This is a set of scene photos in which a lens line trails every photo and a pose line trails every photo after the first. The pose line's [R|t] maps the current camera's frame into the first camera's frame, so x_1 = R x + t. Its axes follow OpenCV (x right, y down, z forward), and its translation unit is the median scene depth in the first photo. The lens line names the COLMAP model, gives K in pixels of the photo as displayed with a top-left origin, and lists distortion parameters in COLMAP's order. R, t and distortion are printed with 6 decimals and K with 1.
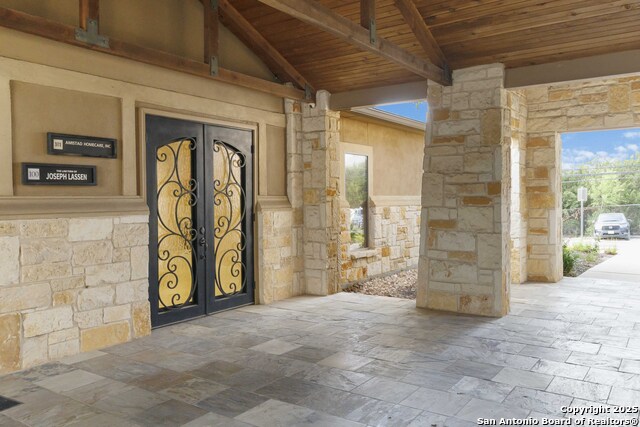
lens RADIAL K [[514.1, 0, 320.3], [0, 514.1, 210.3], [0, 0, 1]] dist [-0.002725, 0.003394]
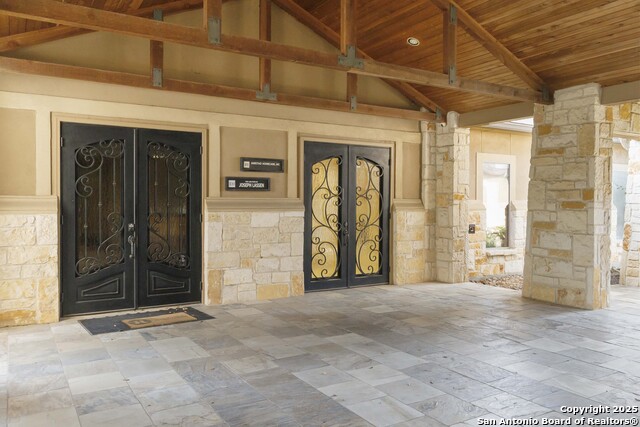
lens RADIAL K [[514.1, 0, 320.3], [0, 514.1, 210.3], [0, 0, 1]] dist [-0.002725, 0.003394]
pose [[0.912847, 0.019298, -0.407846, 0.261121], [-0.021810, 0.999761, -0.001510, 0.006261], [0.407720, 0.010274, 0.913049, -0.260446]]
